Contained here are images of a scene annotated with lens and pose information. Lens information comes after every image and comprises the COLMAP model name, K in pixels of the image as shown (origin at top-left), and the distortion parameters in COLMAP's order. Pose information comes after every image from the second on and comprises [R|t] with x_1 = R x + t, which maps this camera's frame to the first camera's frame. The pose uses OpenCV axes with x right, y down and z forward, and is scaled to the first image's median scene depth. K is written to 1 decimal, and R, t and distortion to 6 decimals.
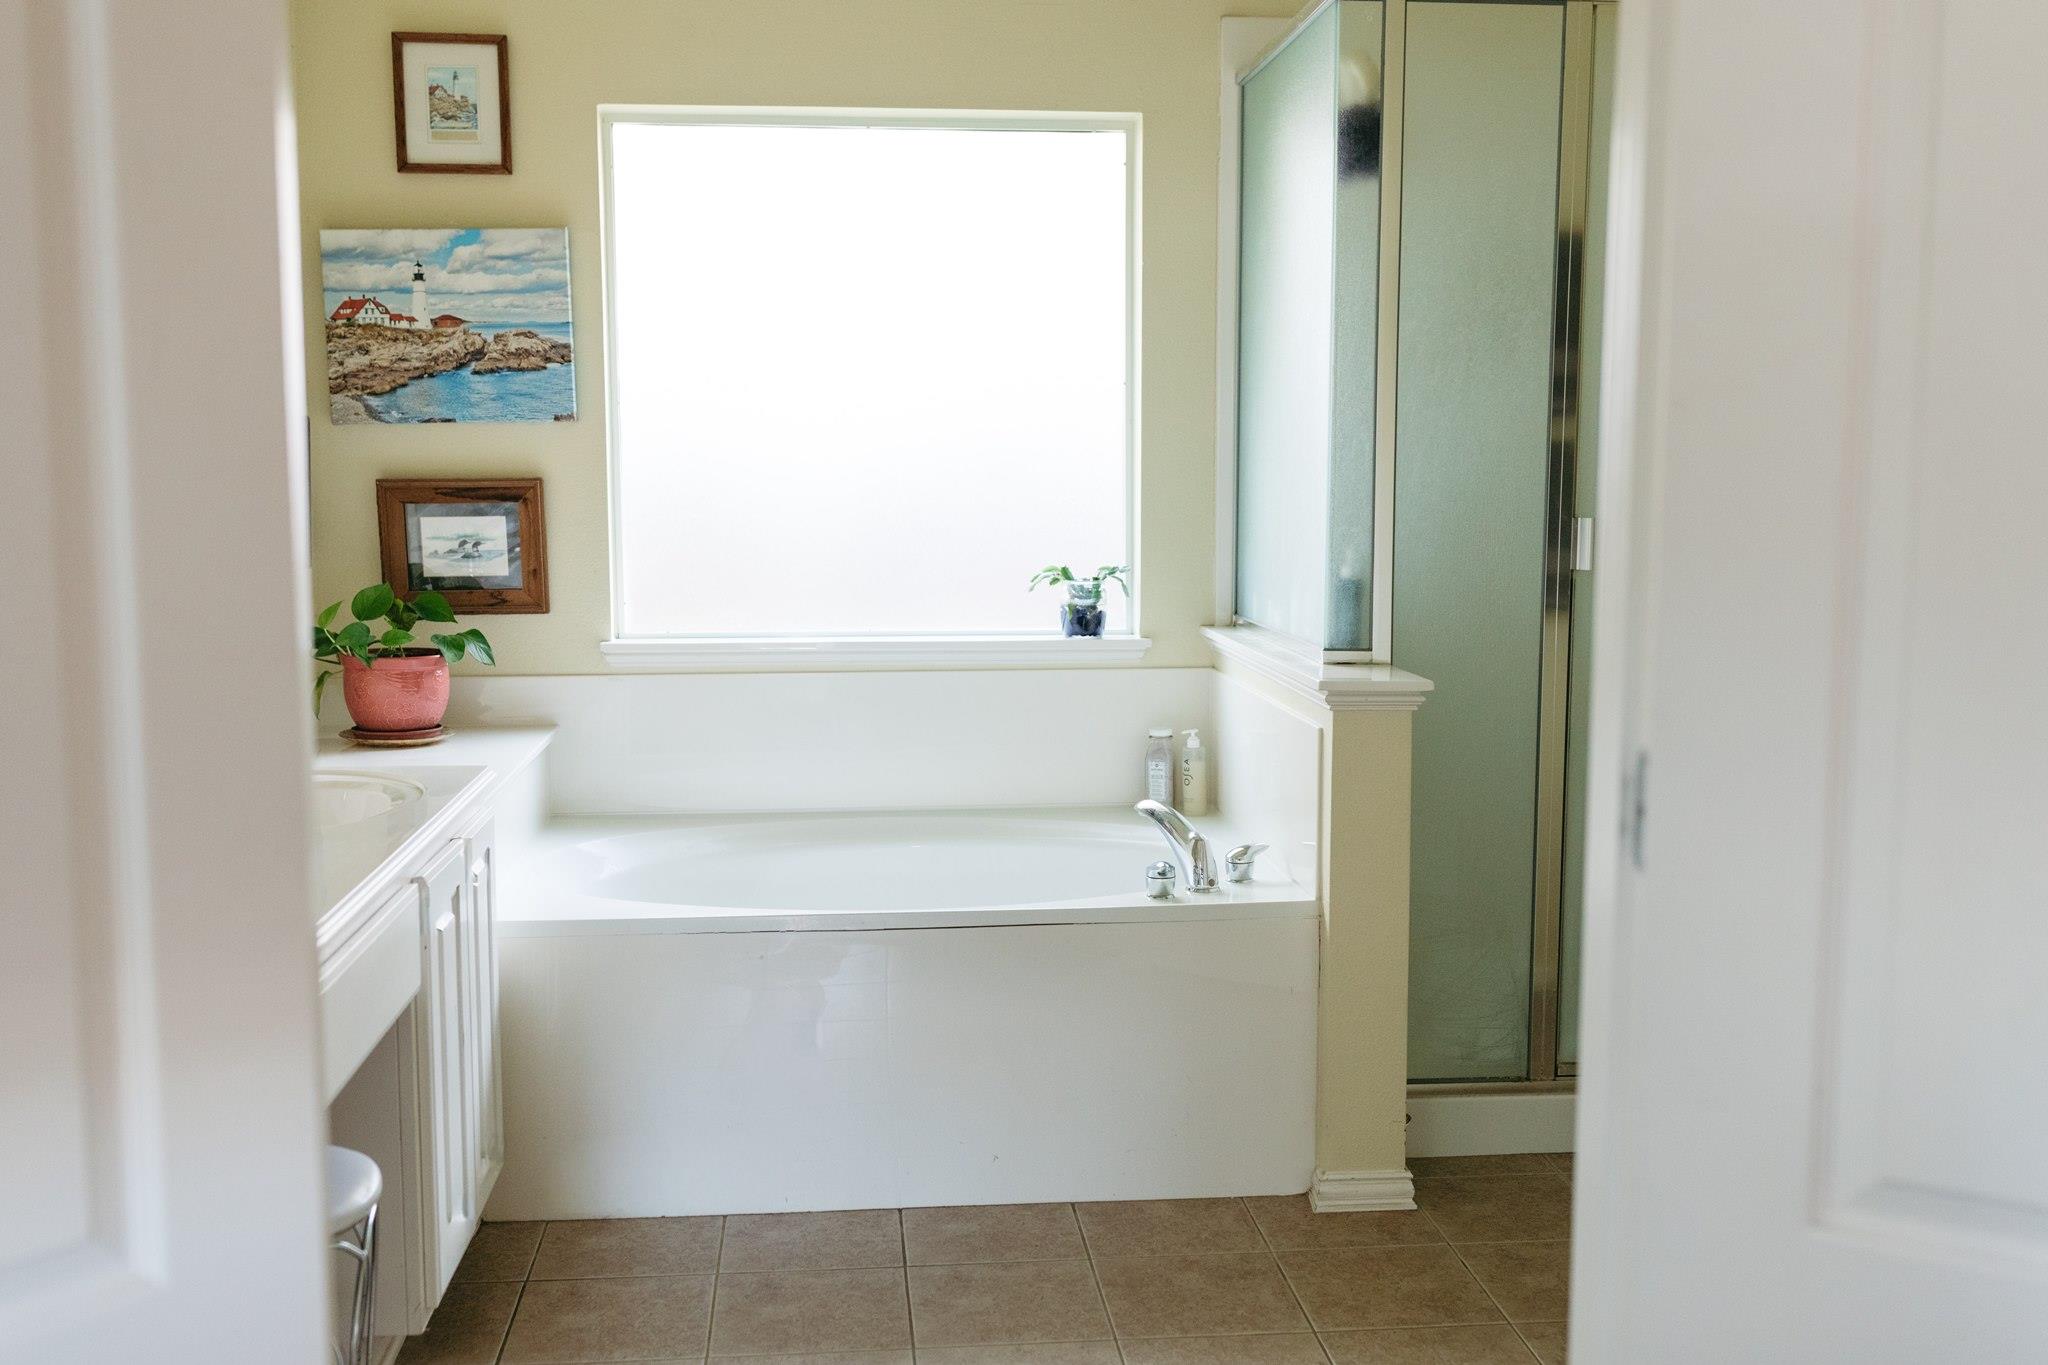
lens RADIAL K [[2057.4, 0, 1024.9], [0, 2057.4, 683.6], [0, 0, 1]] dist [0.025903, 0.000000]
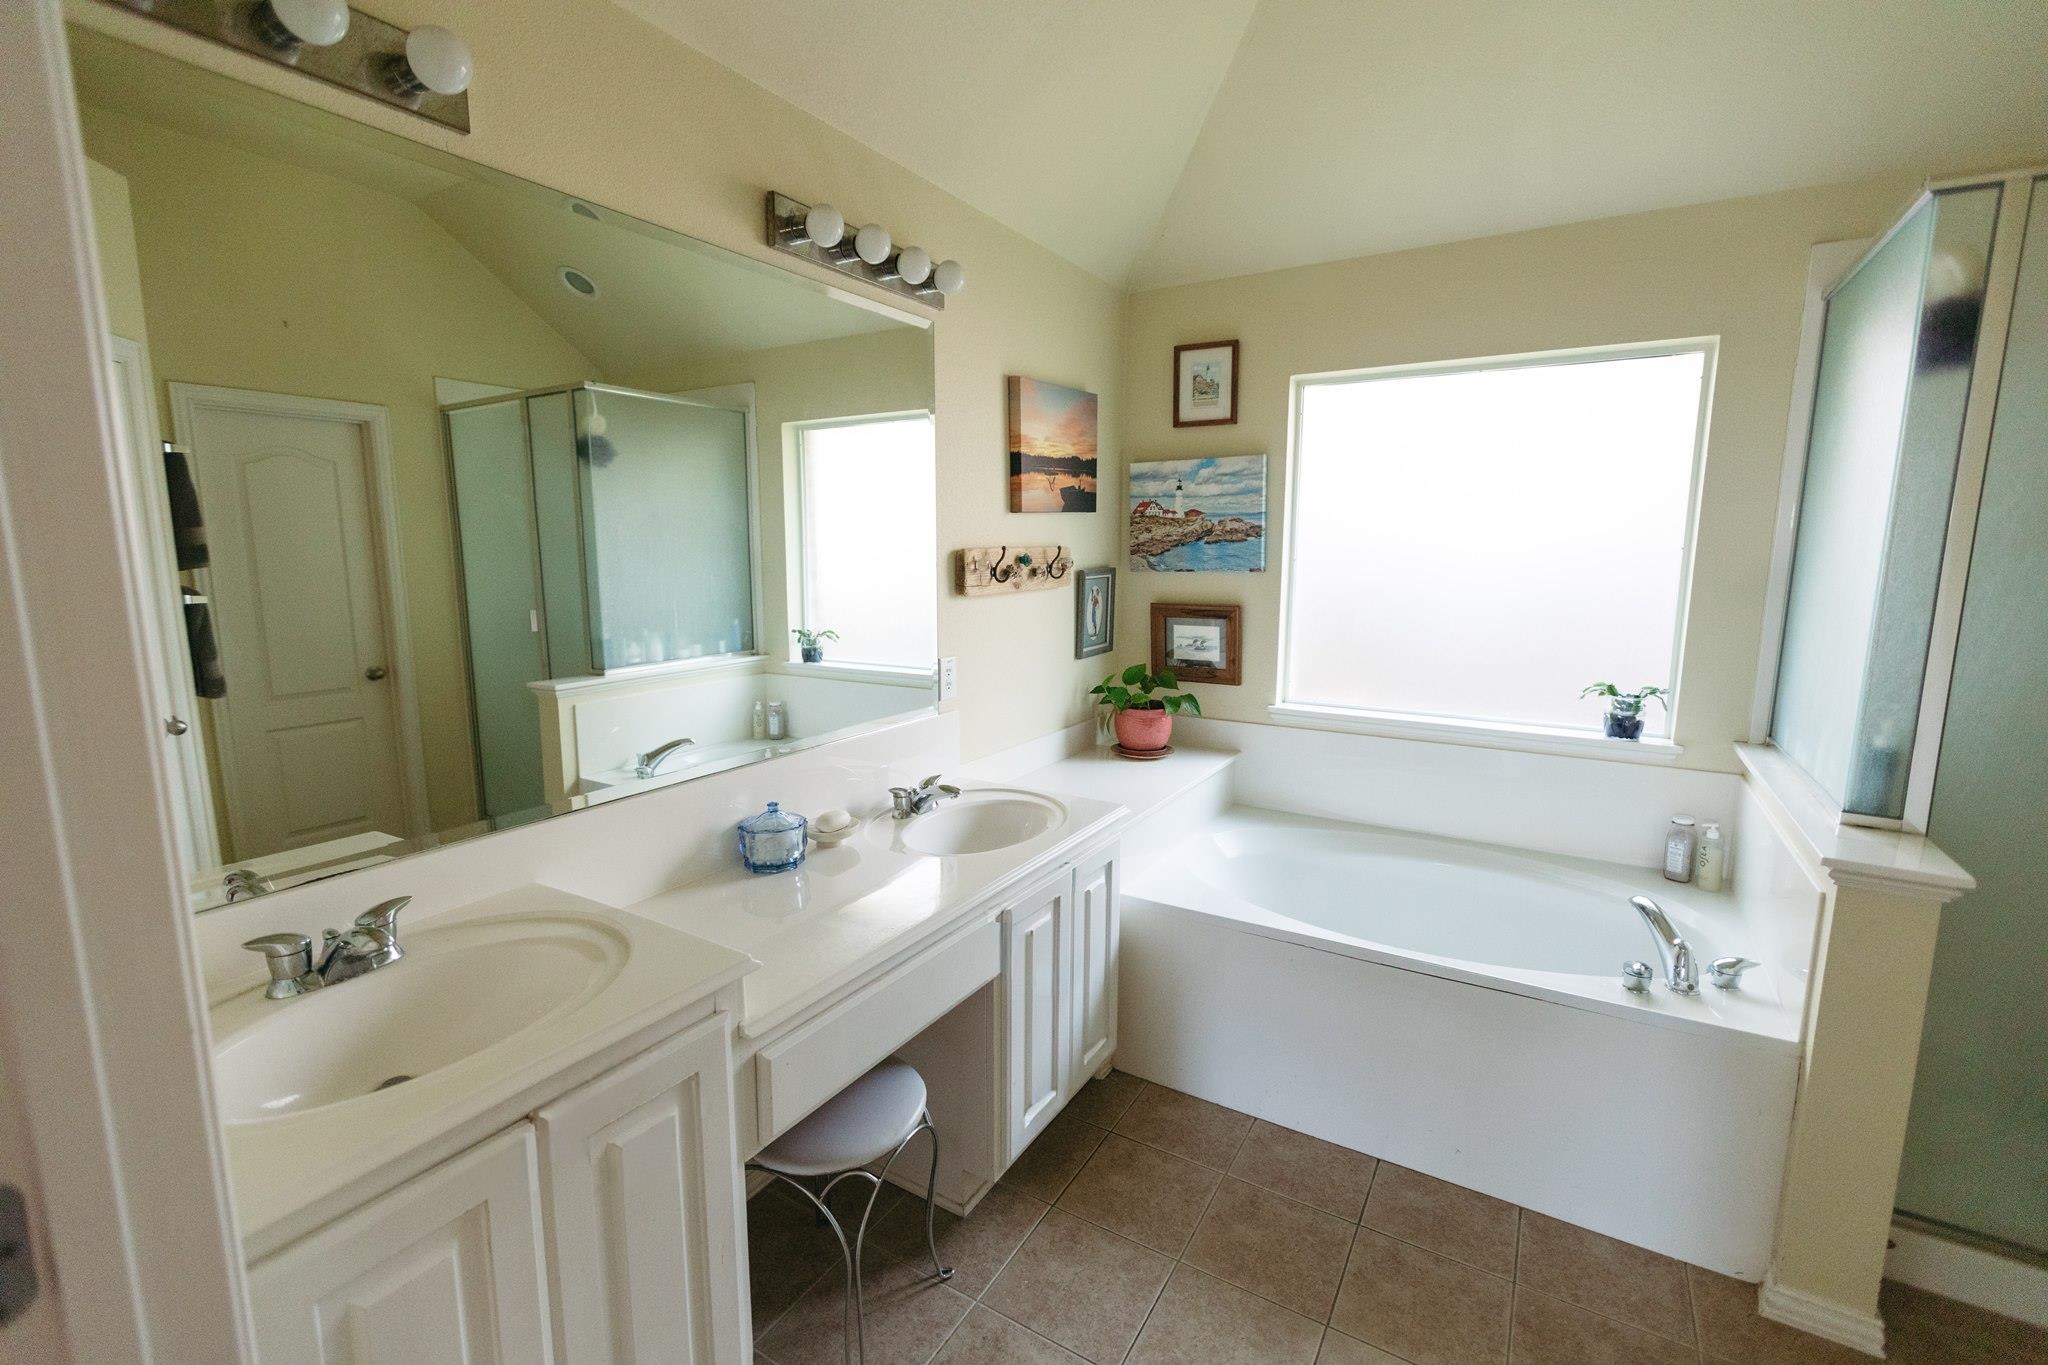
lens RADIAL K [[903.9, 0, 1018.5], [0, 903.9, 682.4], [0, 0, 1]] dist [0.002105, -0.002558]
pose [[0.798719, 0.094633, -0.594216, 0.065202], [-0.068904, 0.995443, 0.065912, -0.075322], [0.597746, -0.011701, 0.801600, 0.309805]]
